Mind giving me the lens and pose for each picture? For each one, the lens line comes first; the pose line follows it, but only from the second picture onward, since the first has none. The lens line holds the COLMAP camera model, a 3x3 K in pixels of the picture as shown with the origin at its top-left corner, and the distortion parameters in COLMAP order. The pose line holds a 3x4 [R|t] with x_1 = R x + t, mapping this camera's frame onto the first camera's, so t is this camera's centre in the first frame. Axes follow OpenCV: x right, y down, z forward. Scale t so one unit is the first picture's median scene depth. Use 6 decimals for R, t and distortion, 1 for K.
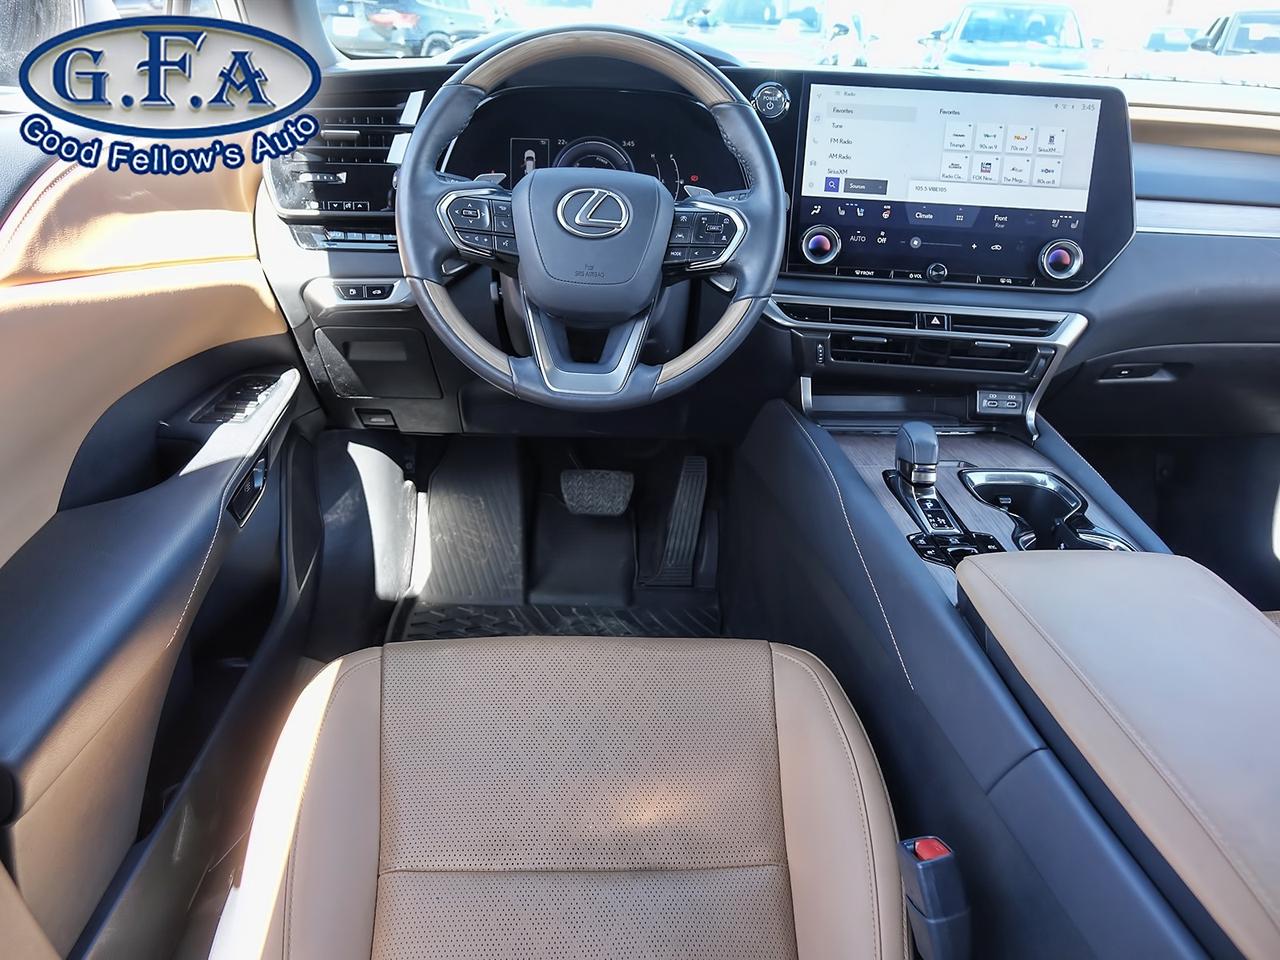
lens RADIAL K [[967.4, 0, 640.6], [0, 967.4, 473.8], [0, 0, 1]] dist [0.004914, -0.027753]
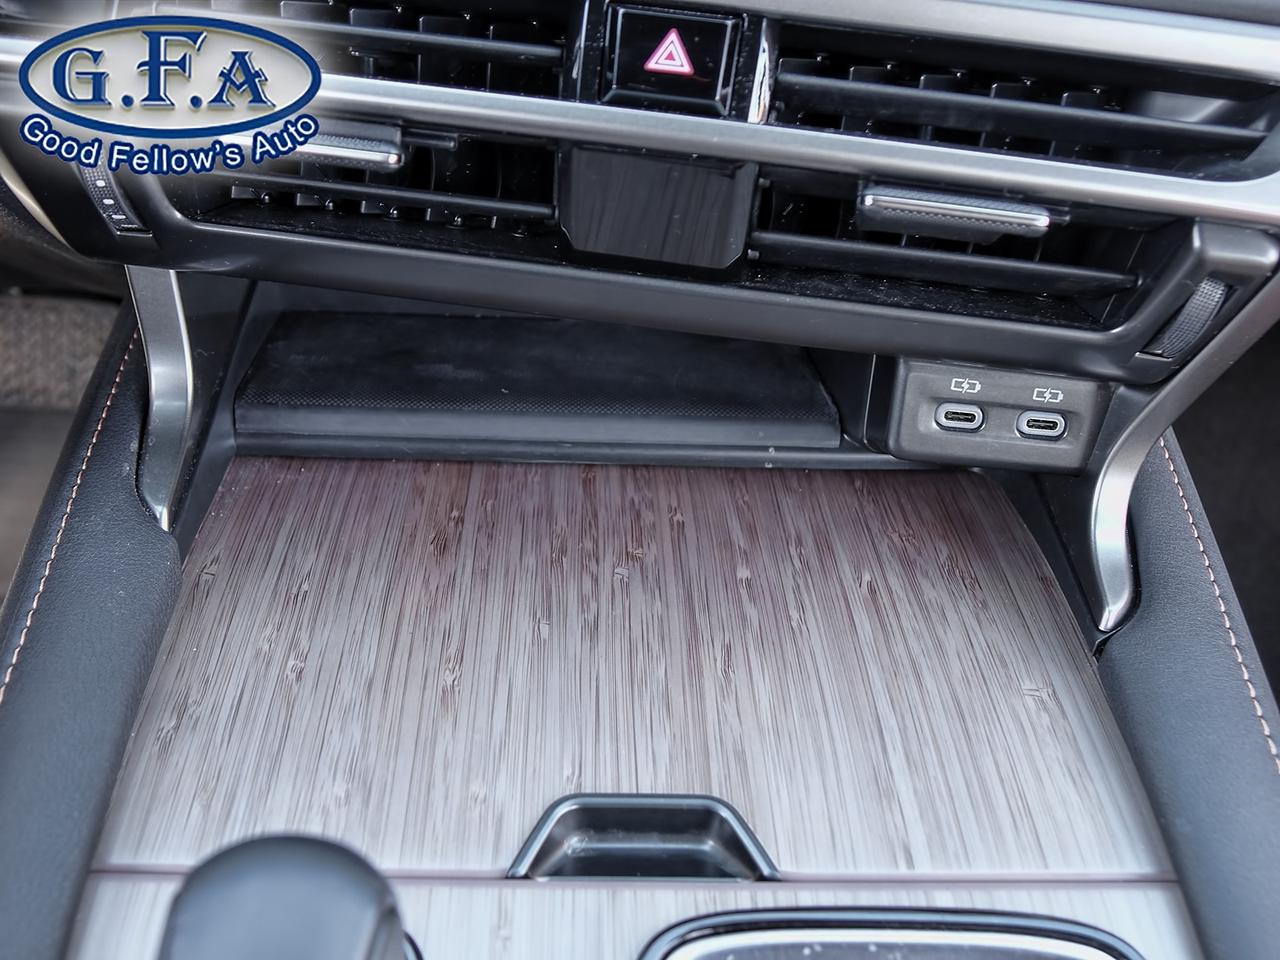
lens RADIAL K [[1233.3, 0, 633.0], [0, 1233.3, 476.6], [0, 0, 1]] dist [-0.026560, 0.000000]
pose [[0.998747, 0.048622, -0.011840, 0.303303], [-0.041871, 0.941503, 0.334392, -0.160007], [0.027406, -0.333478, 0.942360, 0.749385]]
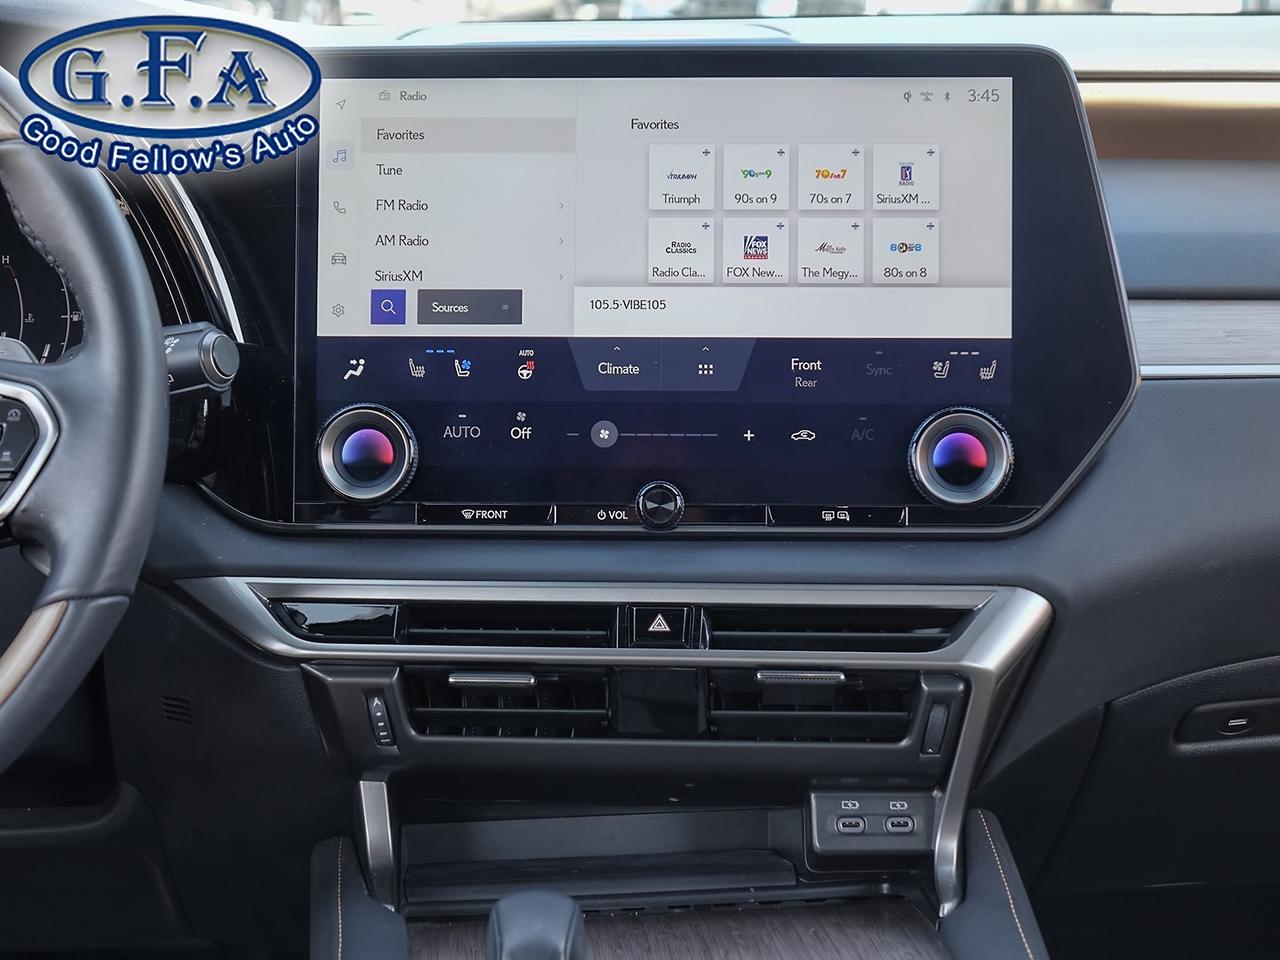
lens RADIAL K [[2439.3, 0, 631.5], [0, 2439.3, 468.4], [0, 0, 1]] dist [-0.052755, 0.000000]
pose [[0.998622, -0.051703, -0.008979, 0.304600], [0.048587, 0.975618, -0.214030, -0.007335], [0.019826, 0.213299, 0.976786, 0.011945]]
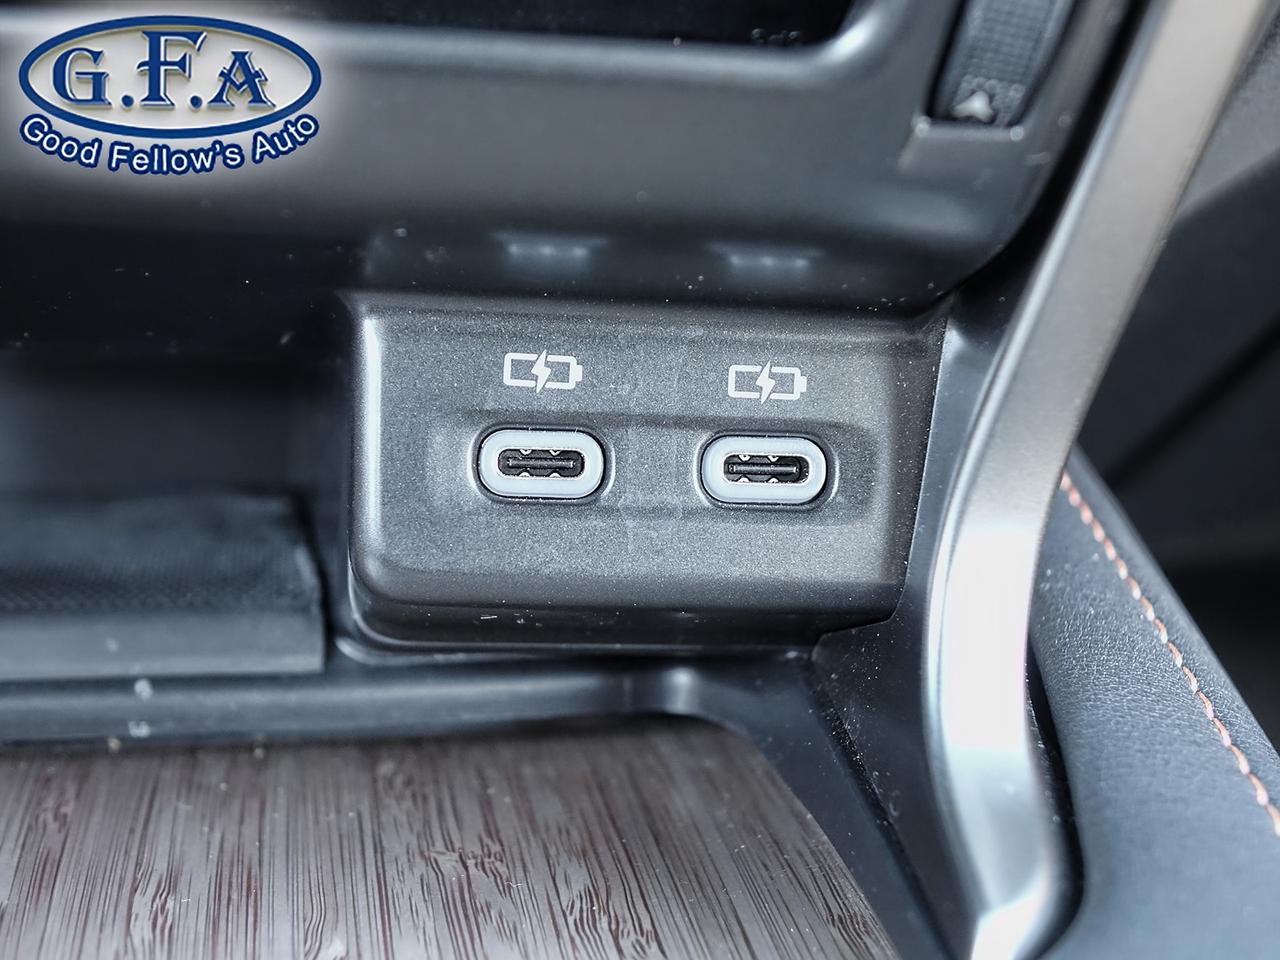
lens RADIAL K [[2027.4, 0, 635.7], [0, 2027.4, 484.3], [0, 0, 1]] dist [-0.127798, 0.000000]
pose [[0.996293, -0.016932, 0.084344, 0.372673], [0.016464, 0.999845, 0.006249, -0.074682], [-0.084437, -0.004837, 0.996417, 0.860972]]
